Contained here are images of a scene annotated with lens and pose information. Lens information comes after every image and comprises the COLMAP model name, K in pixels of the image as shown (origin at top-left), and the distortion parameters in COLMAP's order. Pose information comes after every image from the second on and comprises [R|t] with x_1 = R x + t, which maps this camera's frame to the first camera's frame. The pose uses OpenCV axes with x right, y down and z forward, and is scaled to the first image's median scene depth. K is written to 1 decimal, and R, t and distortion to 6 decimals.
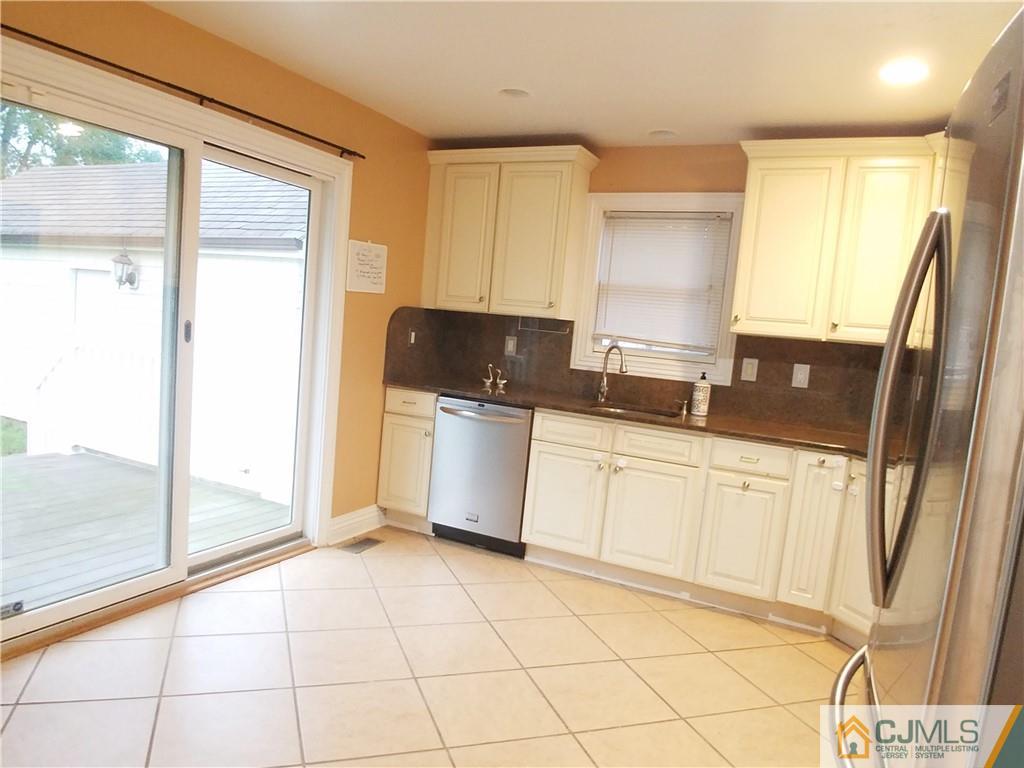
lens RADIAL K [[681.3, 0, 510.9], [0, 681.3, 416.5], [0, 0, 1]] dist [-0.059622, -0.001083]
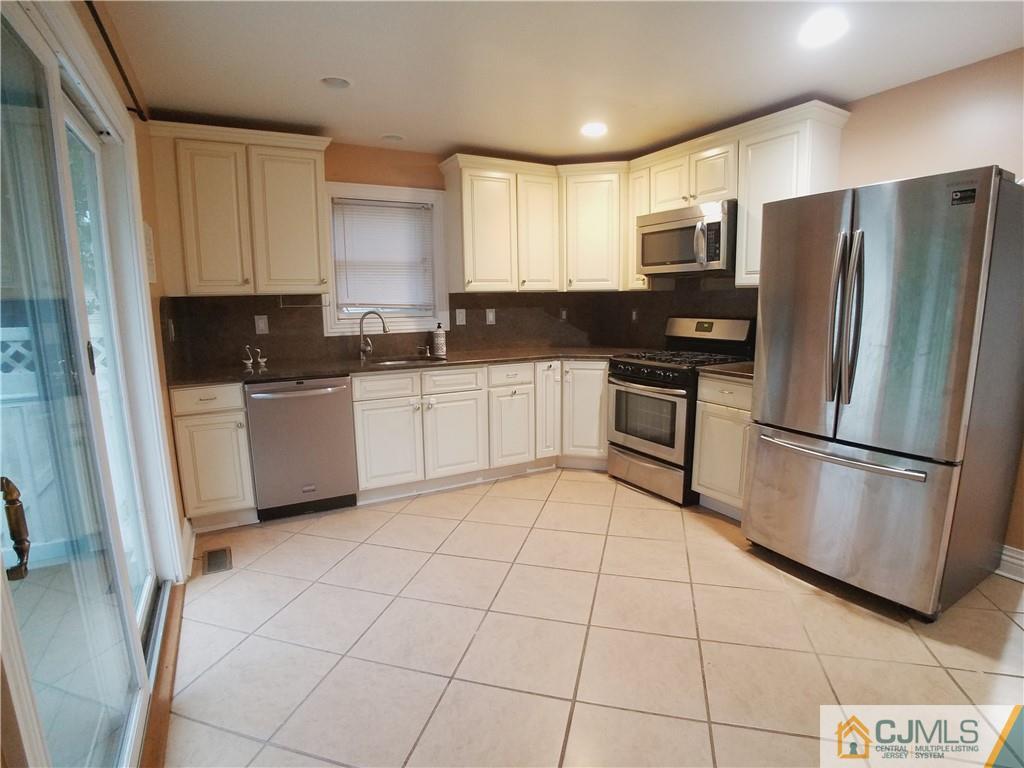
lens RADIAL K [[514.2, 0, 504.6], [0, 514.2, 396.7], [0, 0, 1]] dist [-0.111261, 0.032354]
pose [[0.564315, -0.240386, 0.789787, -0.481704], [0.166763, 0.970139, 0.176125, -0.079941], [-0.808541, 0.032317, 0.587552, 0.291131]]
